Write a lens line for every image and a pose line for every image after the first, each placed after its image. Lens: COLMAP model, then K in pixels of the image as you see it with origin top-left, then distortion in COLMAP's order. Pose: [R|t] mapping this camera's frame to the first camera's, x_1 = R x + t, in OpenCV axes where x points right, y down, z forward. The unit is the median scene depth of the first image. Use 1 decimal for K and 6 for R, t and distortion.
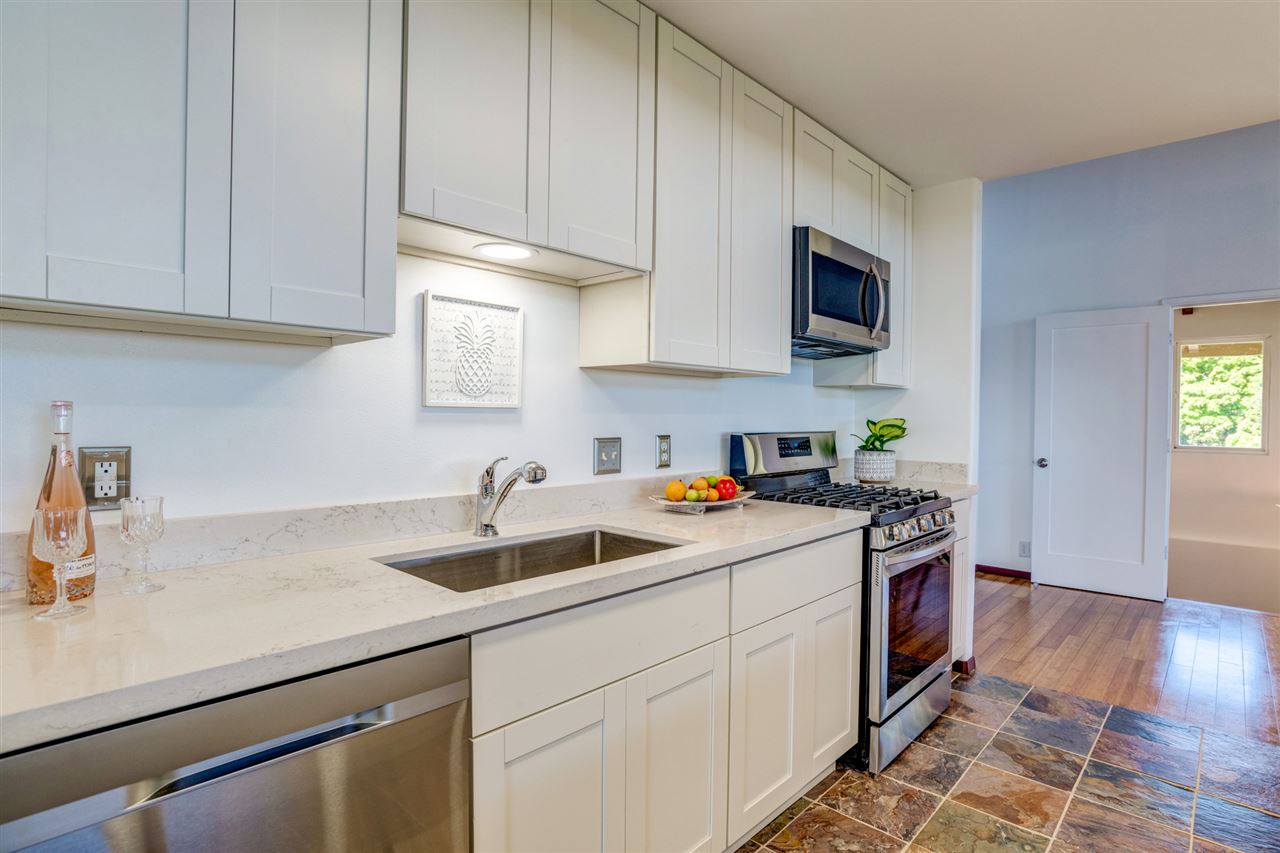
lens RADIAL K [[651.7, 0, 640.0], [0, 651.7, 426.5], [0, 0, 1]] dist [-0.018006, 0.001004]
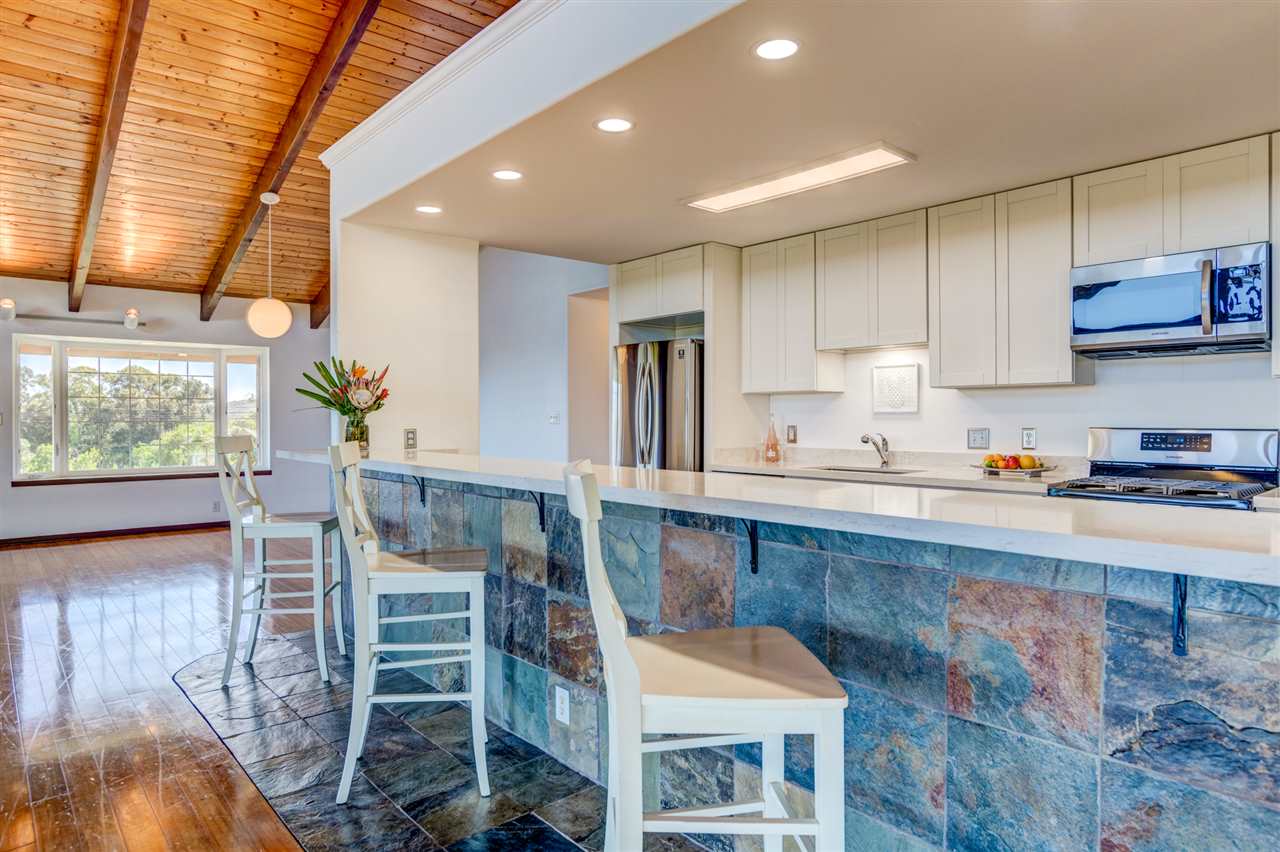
lens RADIAL K [[758.2, 0, 658.4], [0, 758.2, 441.7], [0, 0, 1]] dist [0.002836, 0.002319]
pose [[-0.082831, 0.021531, -0.996331, 2.342716], [-0.015700, 0.999614, 0.022907, 0.023467], [0.996440, 0.017539, -0.082461, 0.384682]]
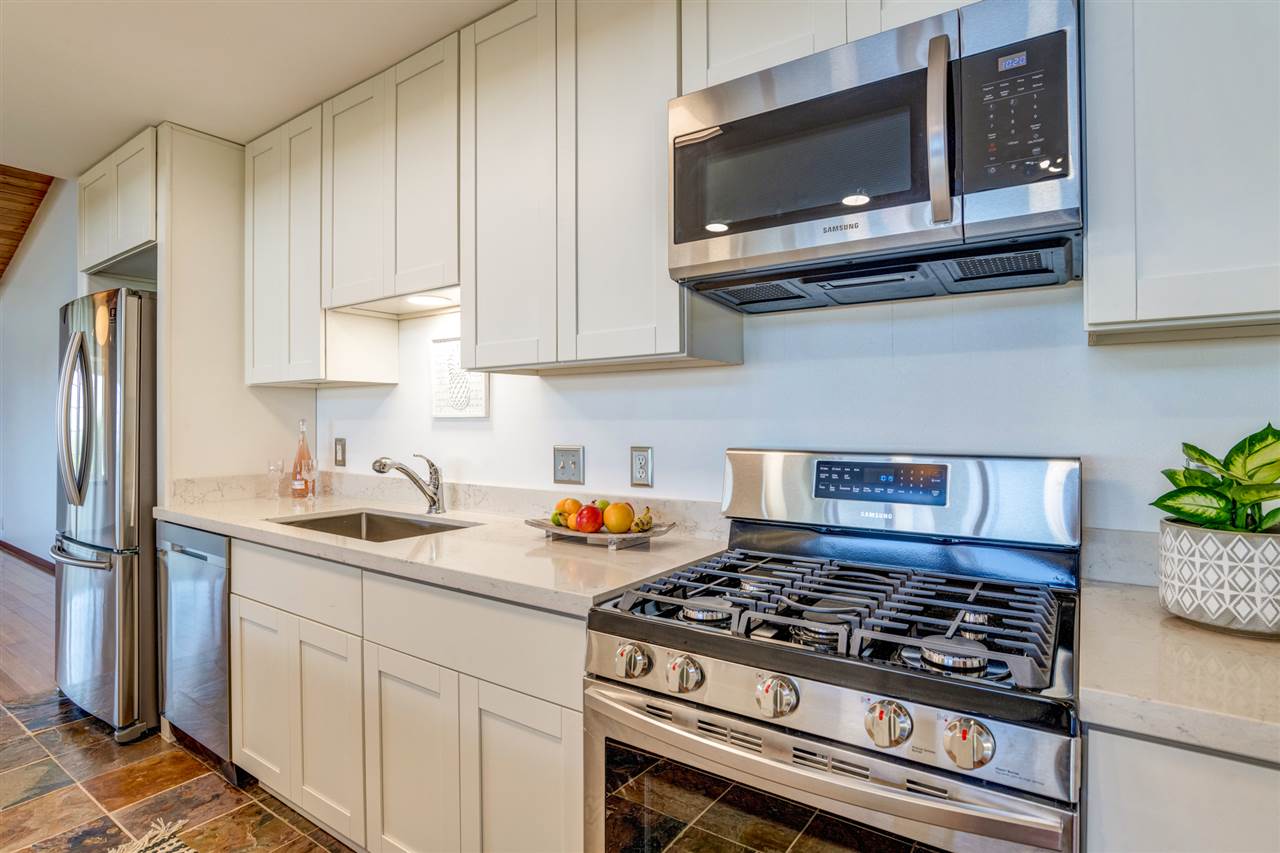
lens RADIAL K [[651.7, 0, 640.0], [0, 651.7, 426.5], [0, 0, 1]] dist [-0.018006, 0.001004]
pose [[0.153566, -0.007163, -0.988112, 1.060070], [-0.018043, 0.999787, -0.010052, -0.004249], [0.987974, 0.019372, 0.153404, 1.118349]]
